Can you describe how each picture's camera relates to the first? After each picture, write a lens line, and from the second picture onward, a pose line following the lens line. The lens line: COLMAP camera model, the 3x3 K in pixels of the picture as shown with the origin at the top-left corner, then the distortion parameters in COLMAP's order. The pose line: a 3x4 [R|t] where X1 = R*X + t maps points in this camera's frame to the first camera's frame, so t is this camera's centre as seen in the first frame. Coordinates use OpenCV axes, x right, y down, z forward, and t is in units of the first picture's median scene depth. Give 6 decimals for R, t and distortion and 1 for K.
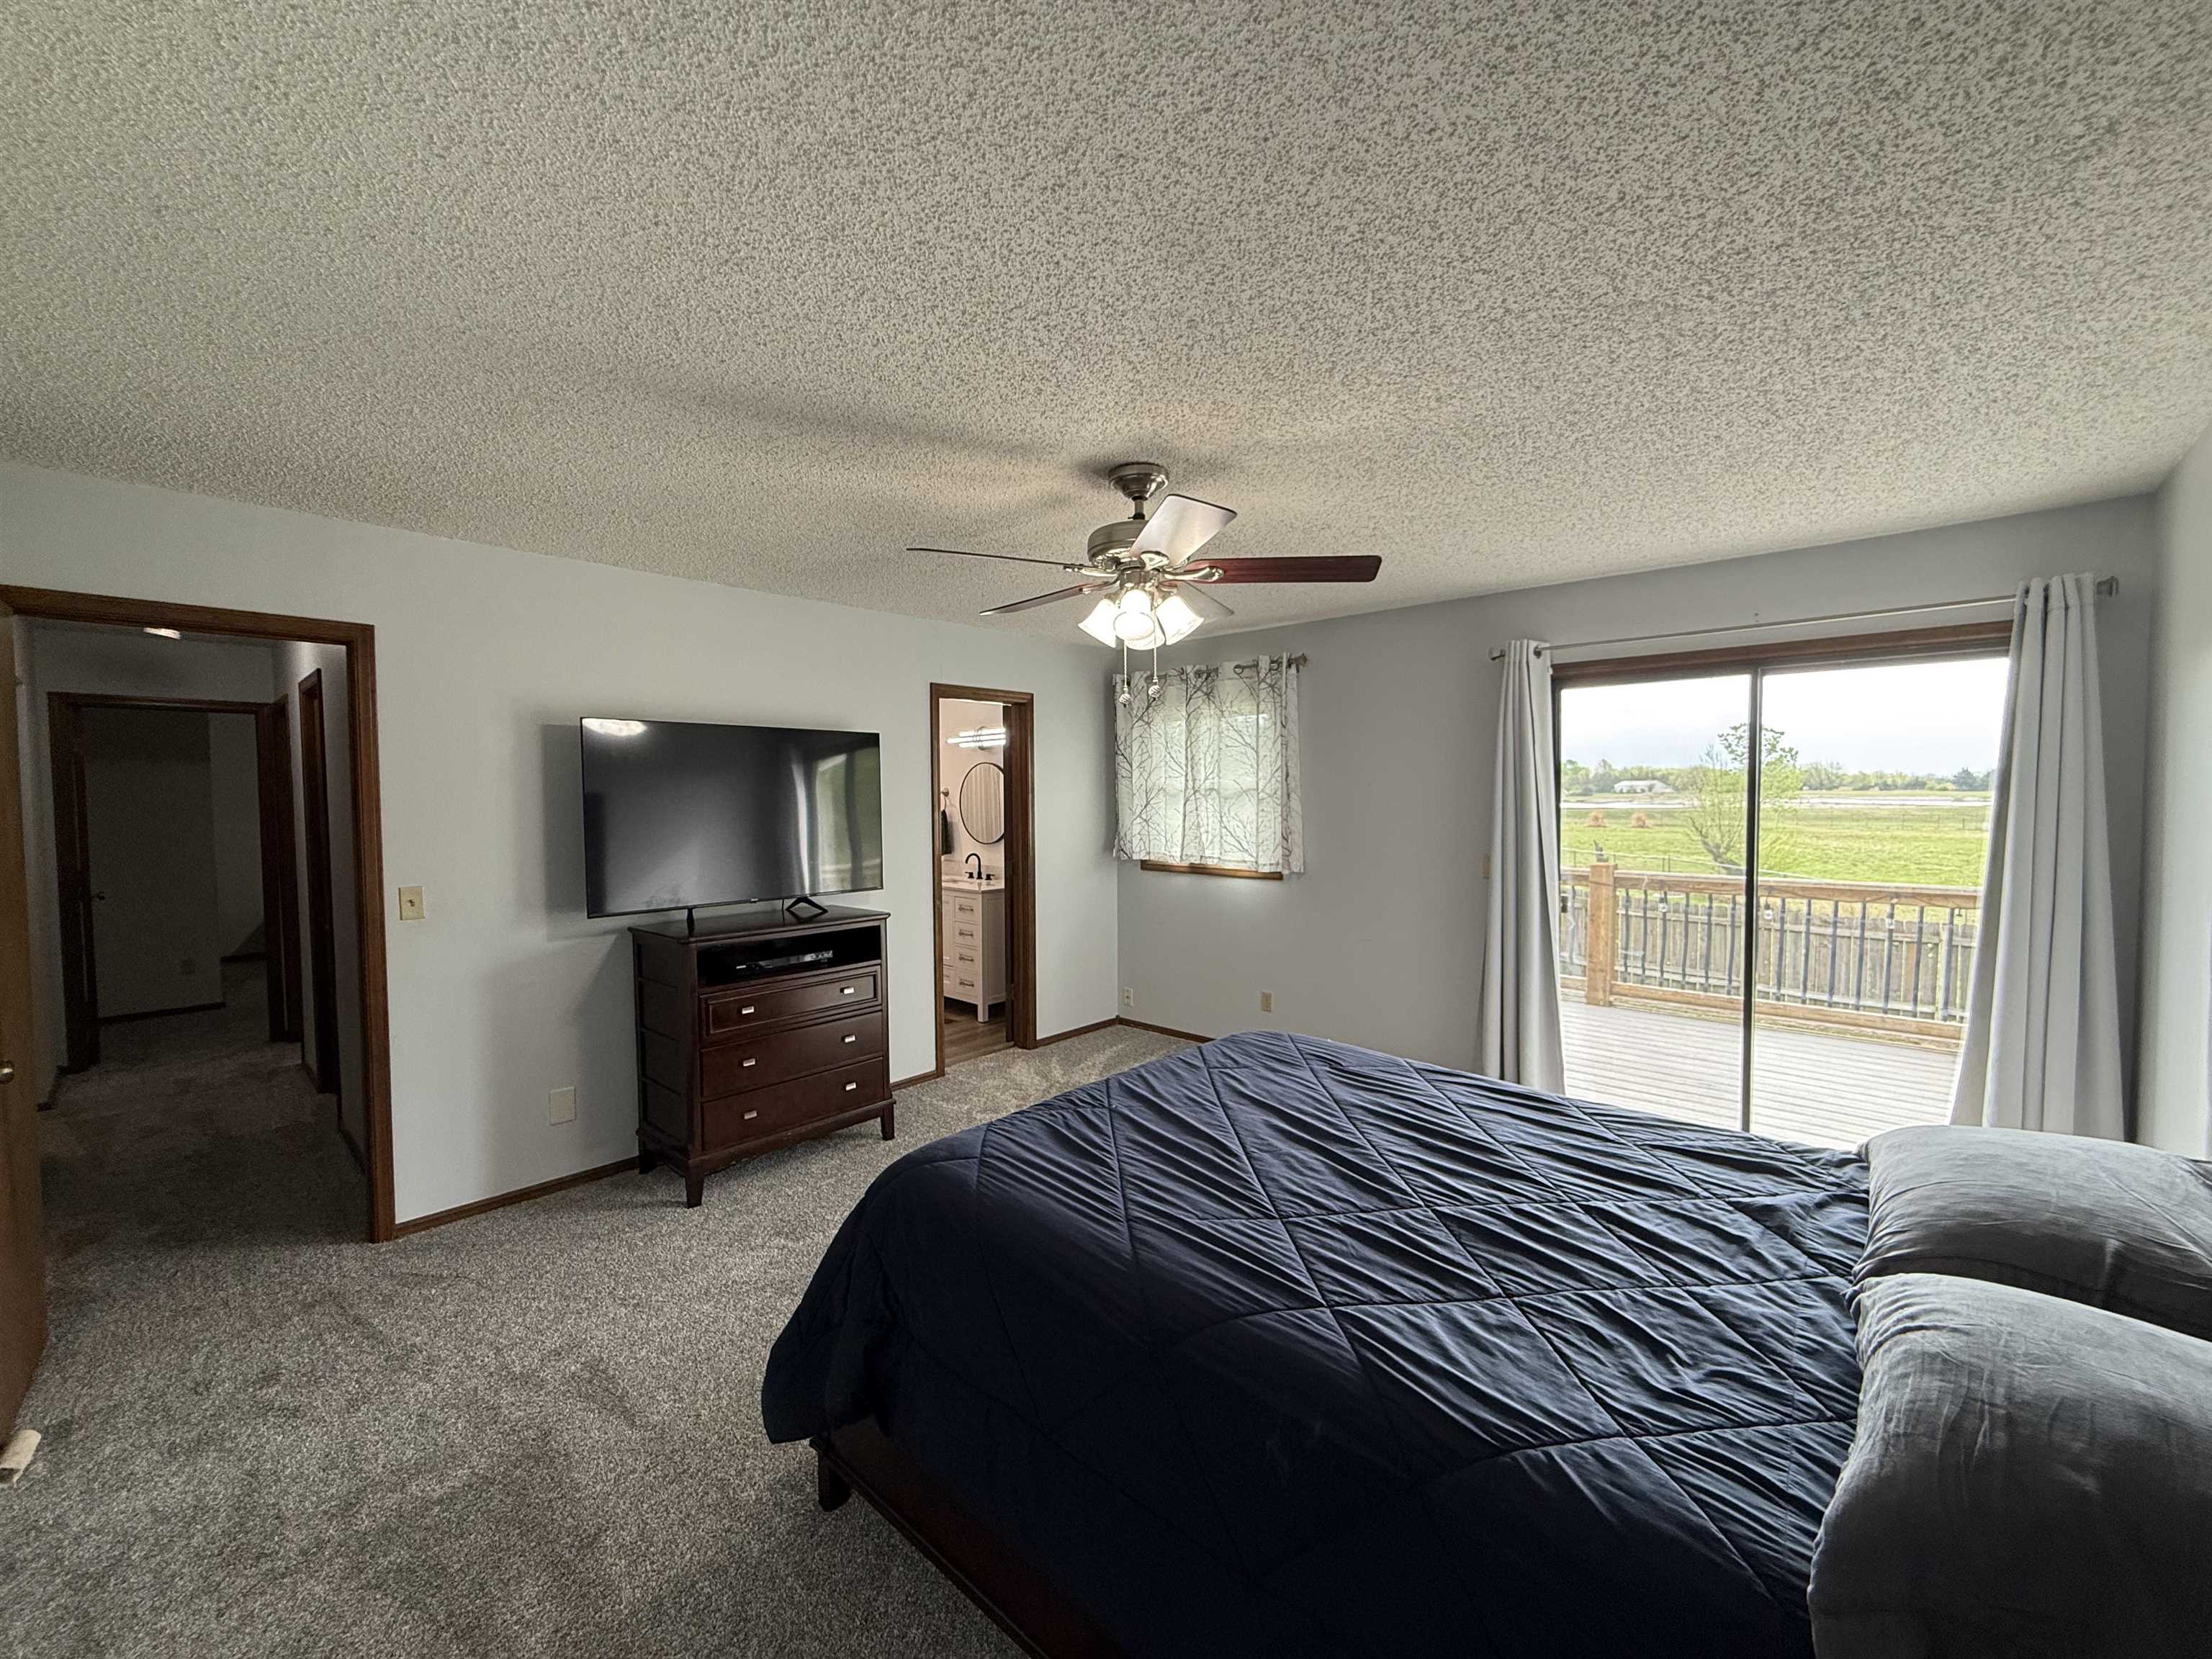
lens RADIAL K [[883.5, 0, 1108.3], [0, 883.5, 831.4], [0, 0, 1]] dist [0.002400, 0.000893]
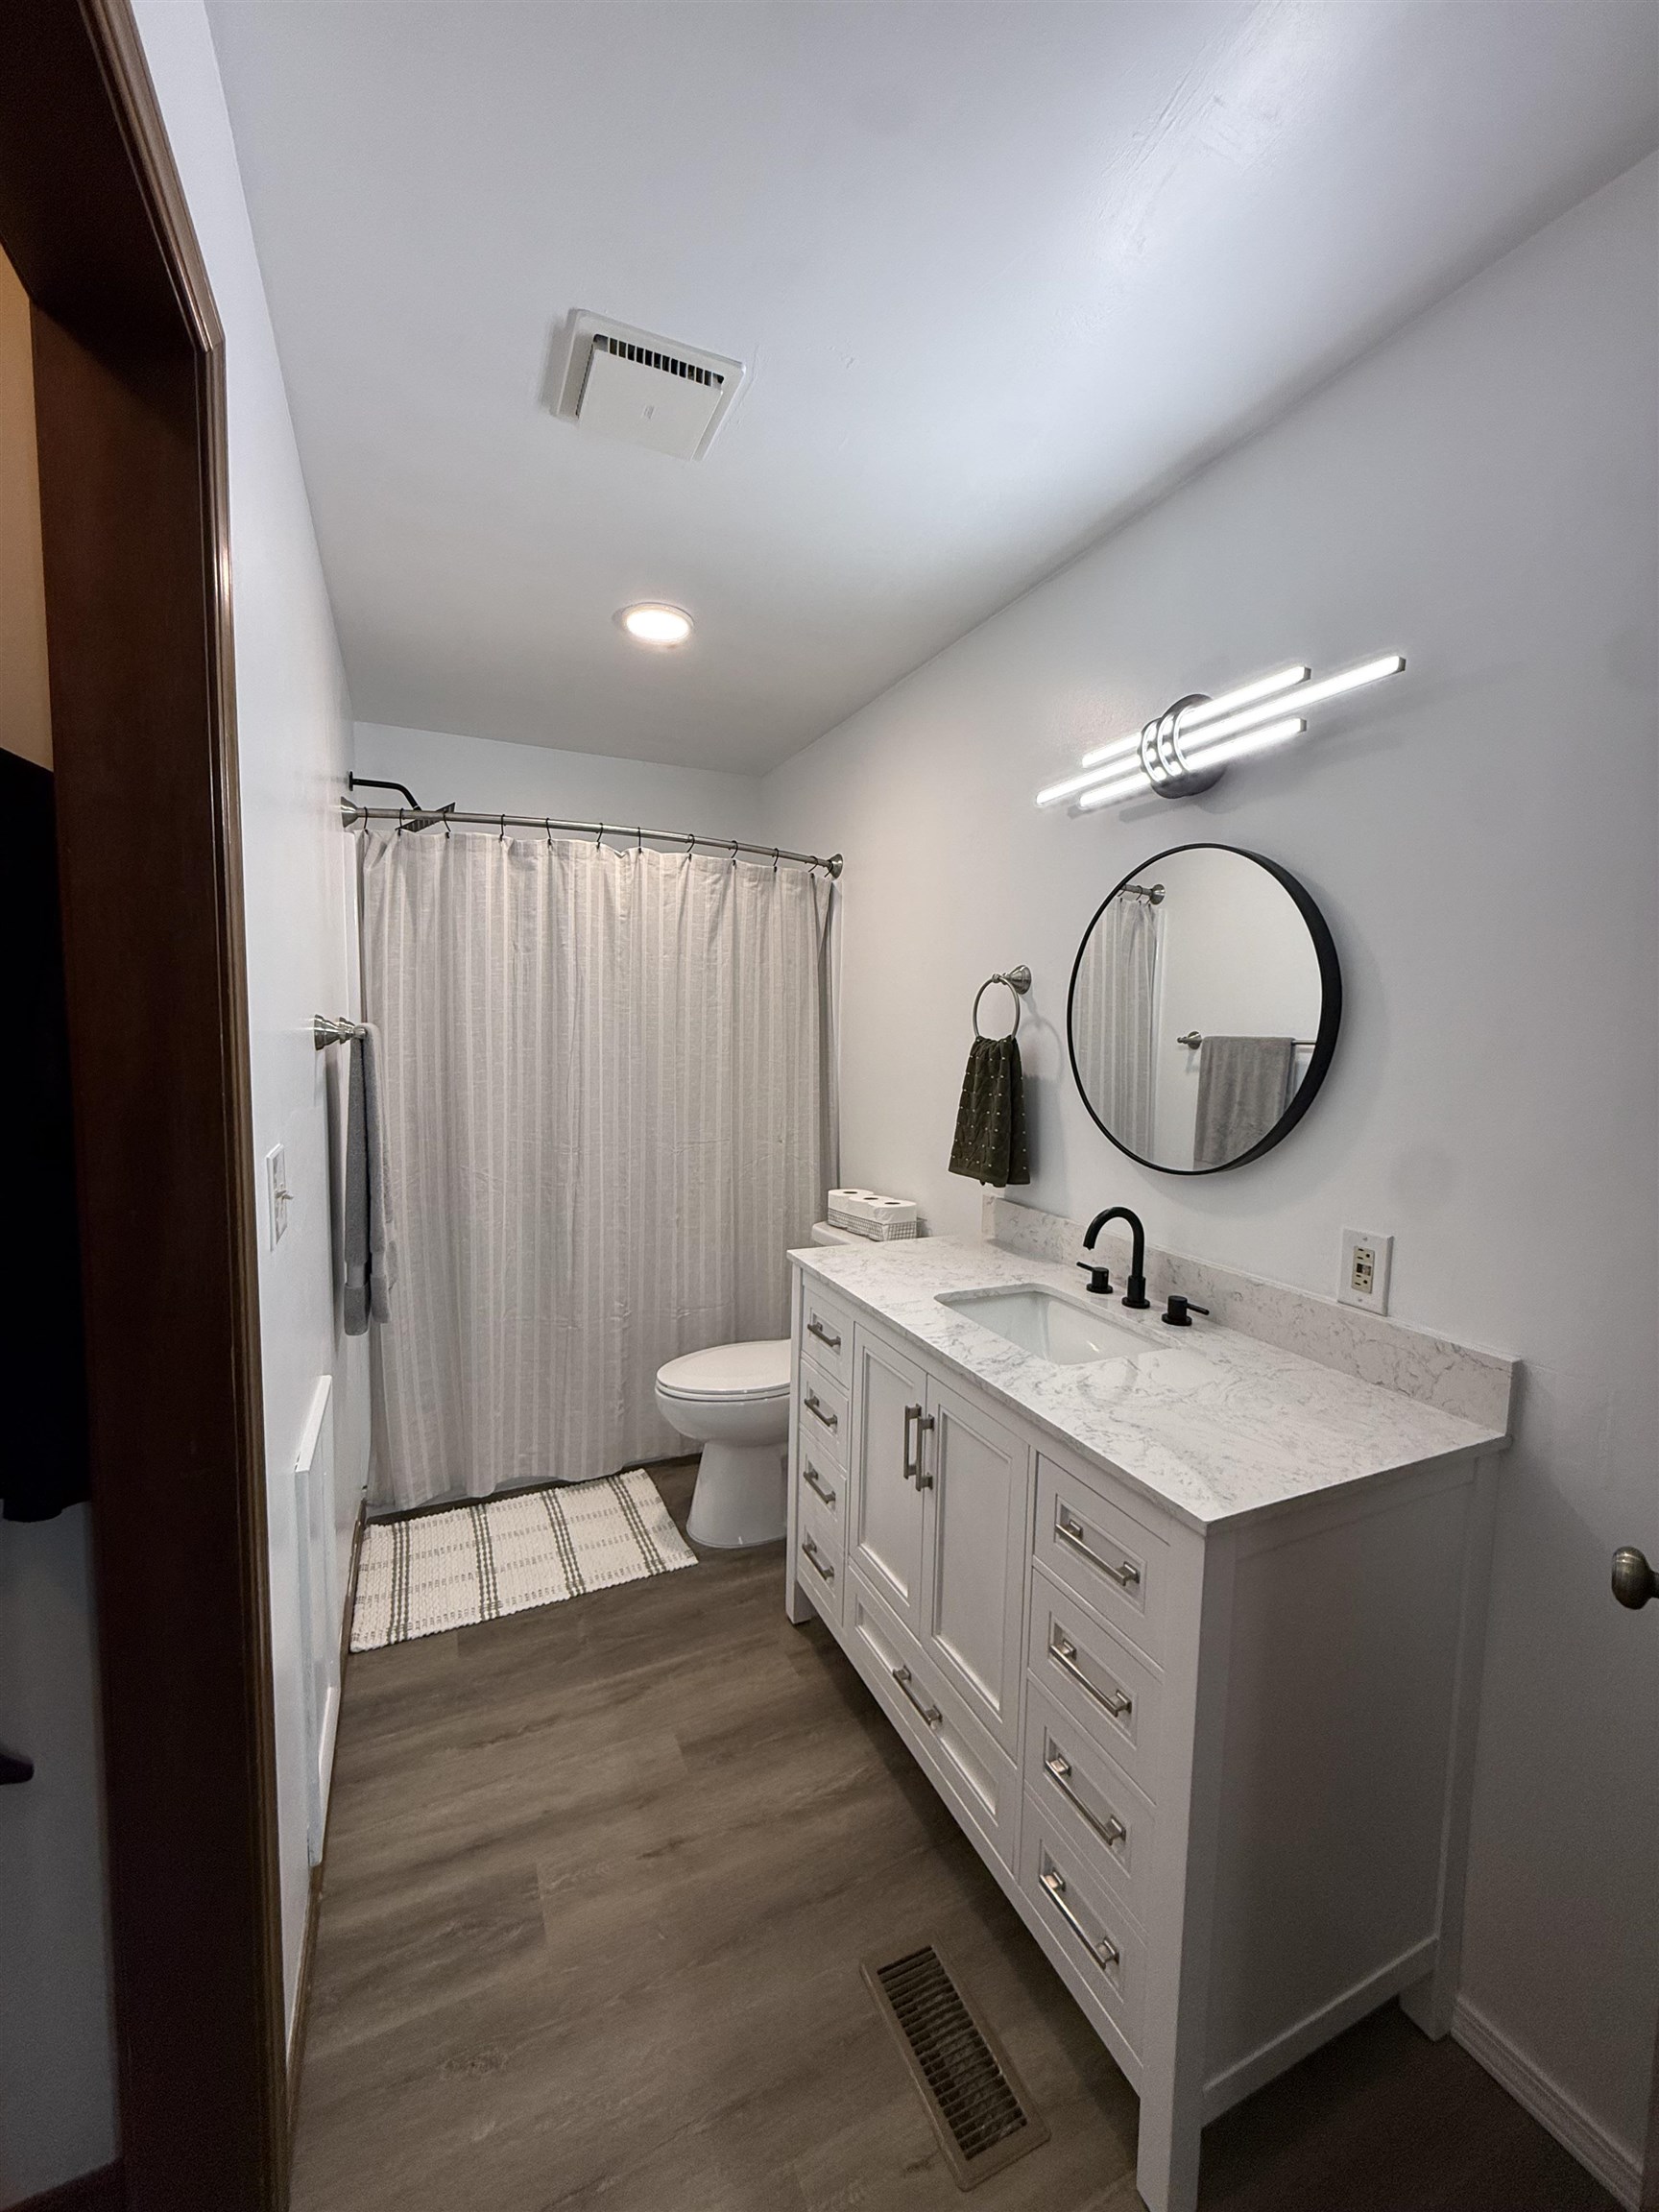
lens RADIAL K [[883.5, 0, 830.4], [0, 883.5, 1103.2], [0, 0, 1]] dist [0.002400, 0.000893]
pose [[0.926765, 0.057924, -0.371148, -0.135923], [-0.045348, 0.998065, 0.042530, -0.011591], [0.372893, -0.022585, 0.927599, 0.730898]]
